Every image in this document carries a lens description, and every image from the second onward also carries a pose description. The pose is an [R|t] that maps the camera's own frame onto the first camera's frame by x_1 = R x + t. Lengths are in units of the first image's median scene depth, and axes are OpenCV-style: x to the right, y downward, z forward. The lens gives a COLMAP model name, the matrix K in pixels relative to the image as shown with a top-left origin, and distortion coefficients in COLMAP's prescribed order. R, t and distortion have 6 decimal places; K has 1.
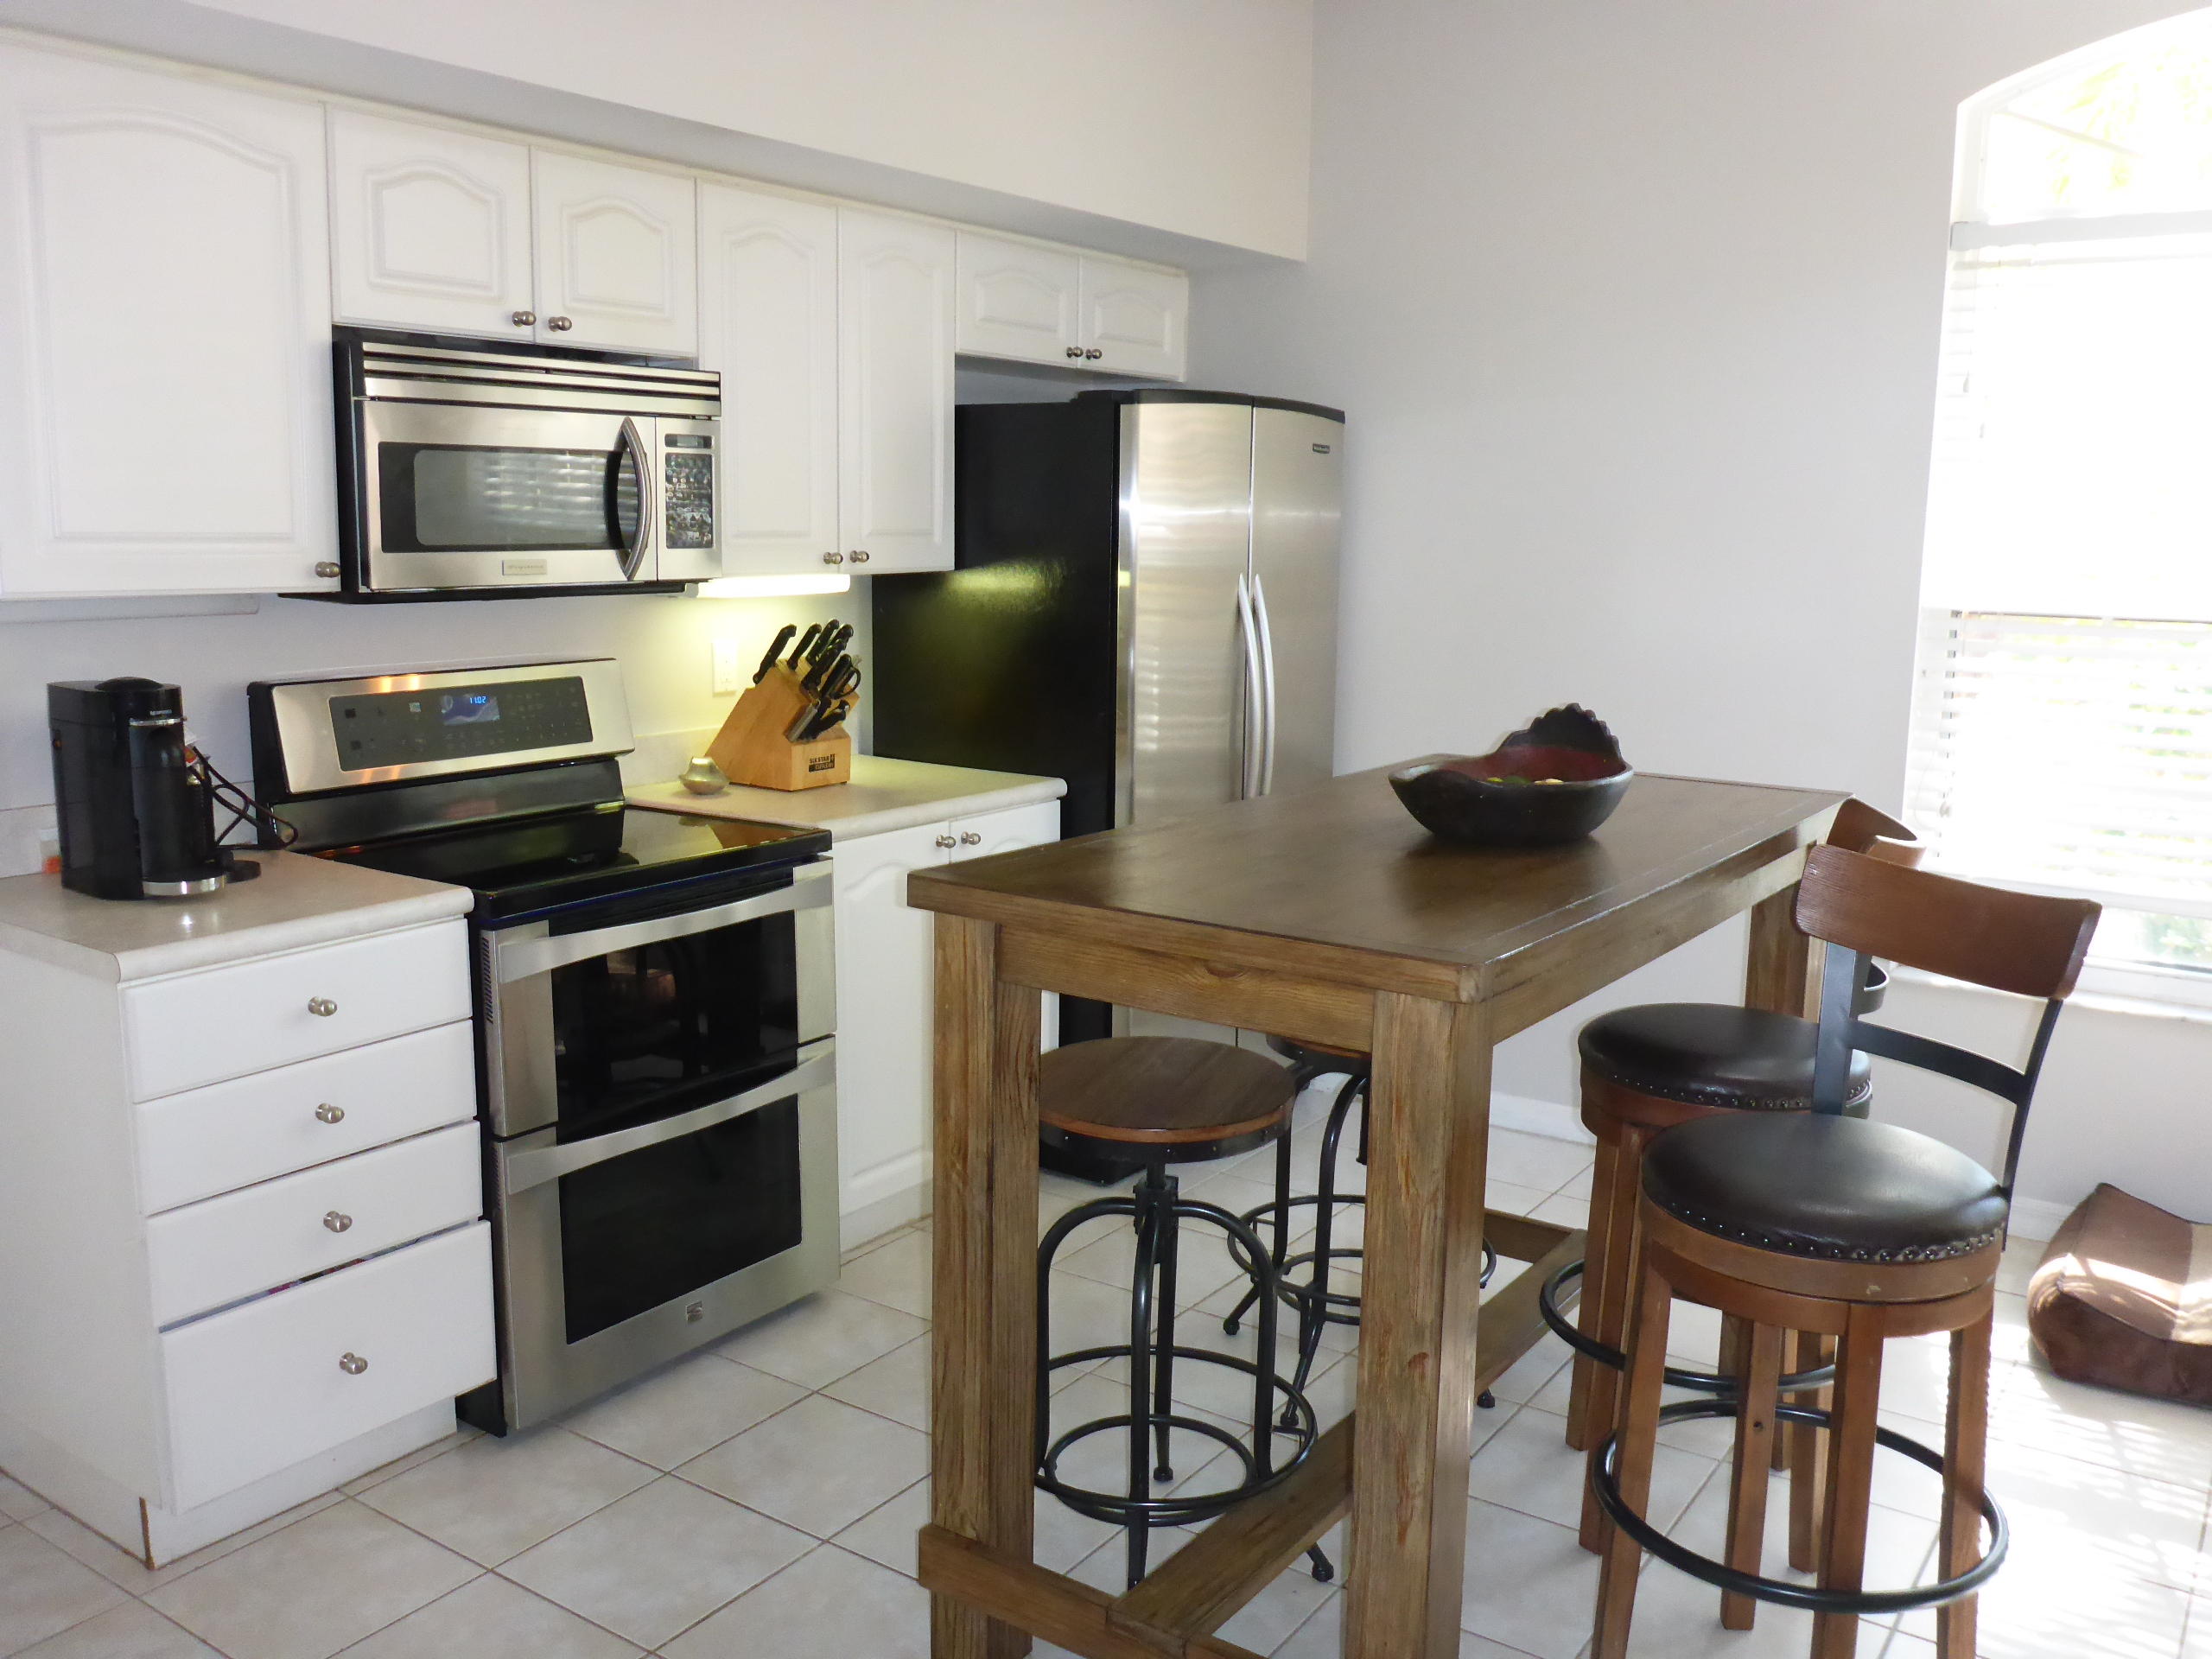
lens RADIAL K [[1882.5, 0, 1106.0], [0, 1882.5, 829.5], [0, 0, 1]] dist [-0.024055, -0.004391]
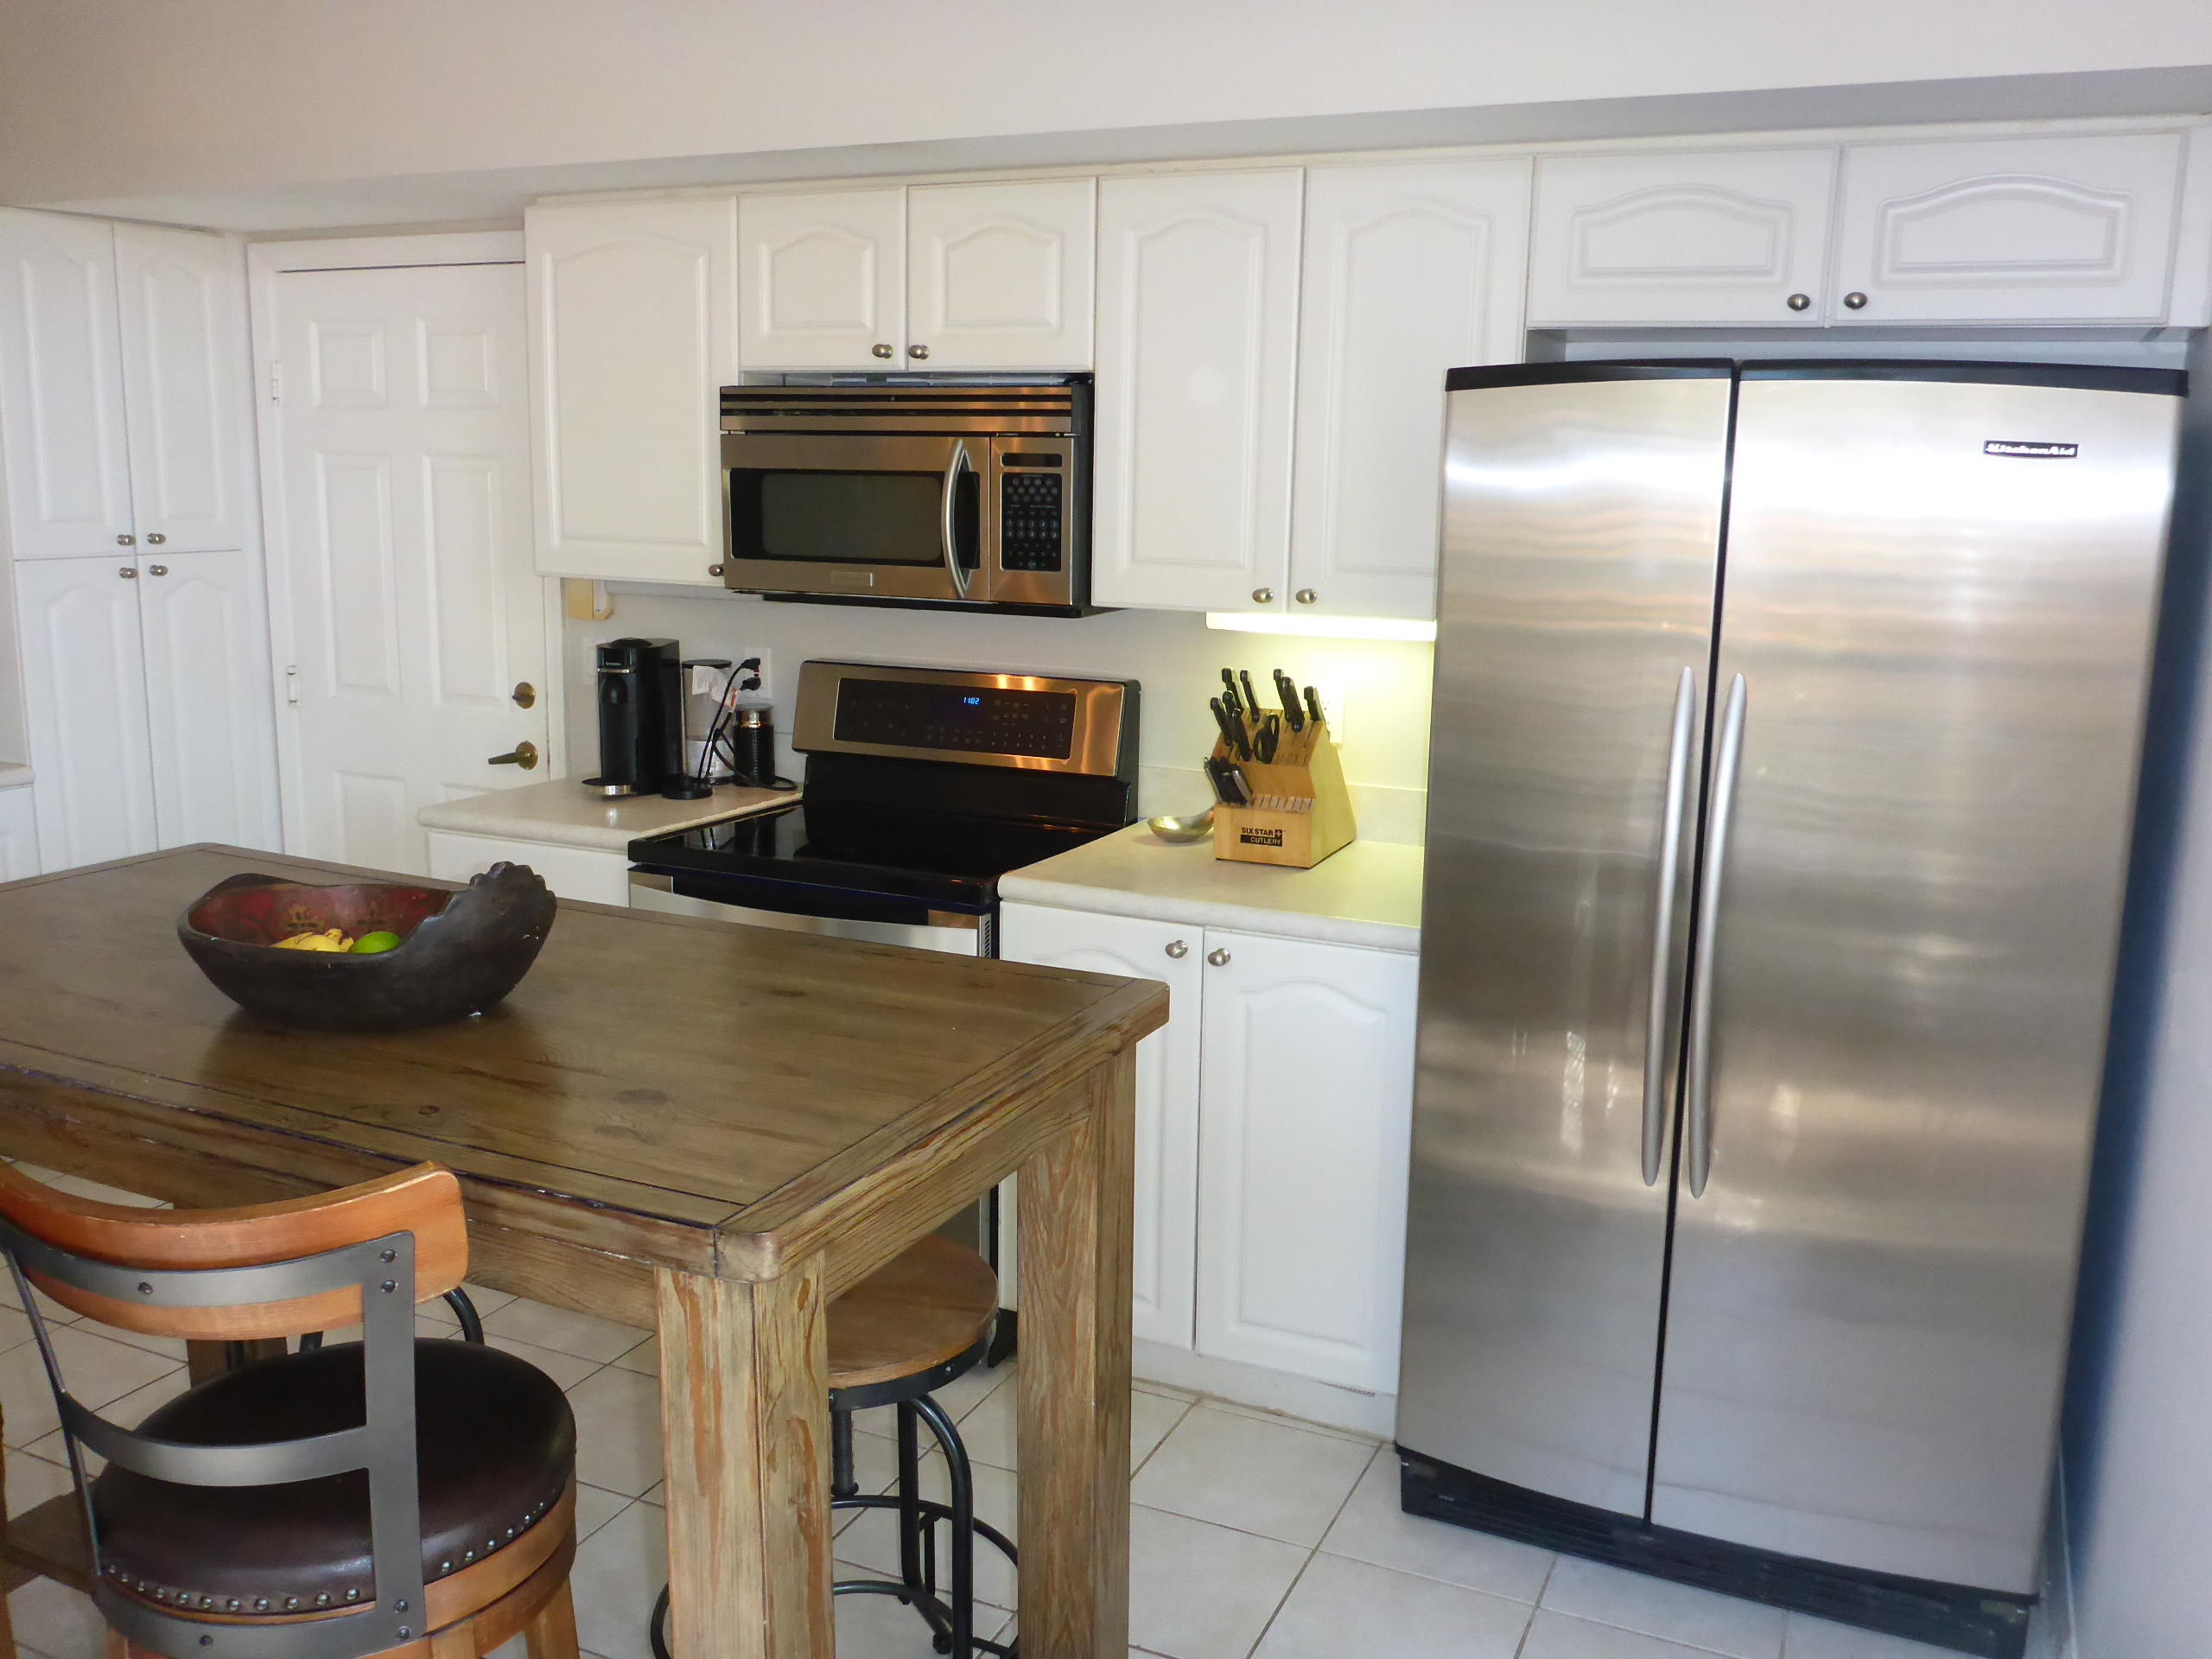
lens RADIAL K [[1871.2, 0, 1095.3], [0, 1871.2, 823.4], [0, 0, 1]] dist [-0.027543, -0.004667]
pose [[0.168715, 0.172512, -0.970451, 0.861510], [-0.180867, 0.973265, 0.141568, -0.193976], [0.968929, 0.151638, 0.195406, 1.012557]]
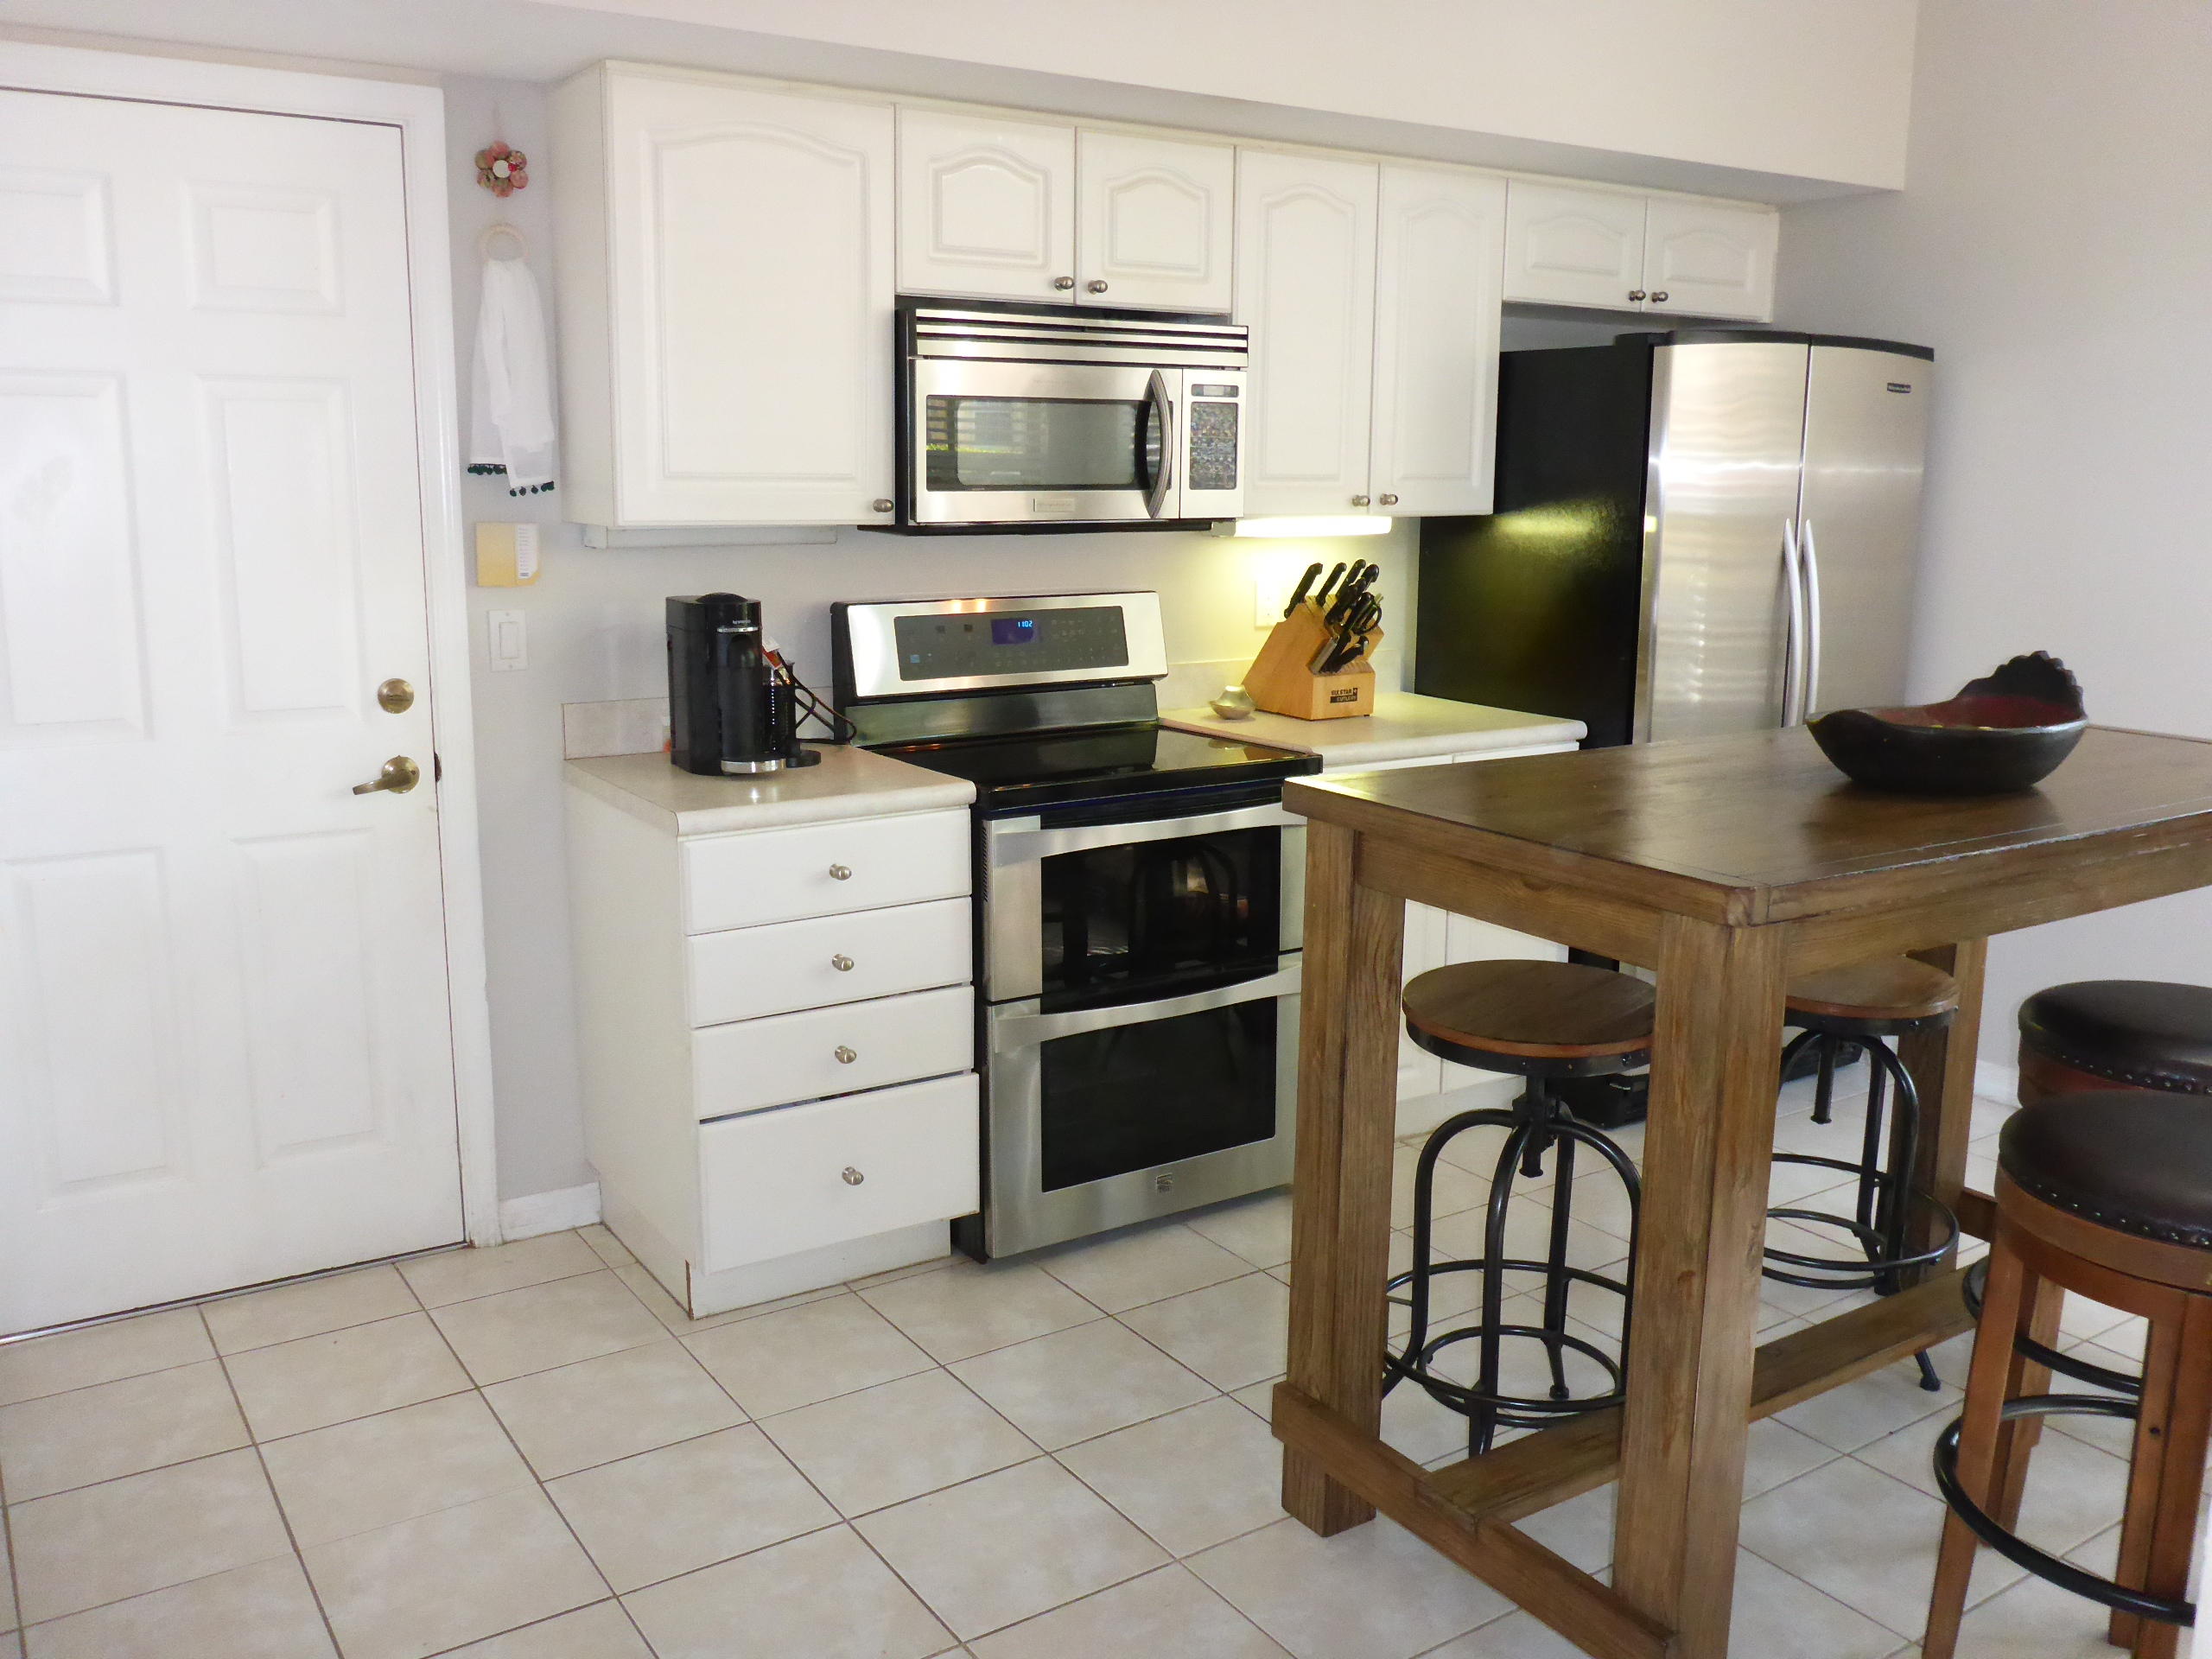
lens RADIAL K [[1871.2, 0, 1095.3], [0, 1871.2, 823.4], [0, 0, 1]] dist [-0.027543, -0.004667]
pose [[0.925942, 0.063872, -0.372225, 0.152685], [-0.056467, 0.997930, 0.030773, 0.016162], [0.373420, -0.007475, 0.927632, -0.035521]]
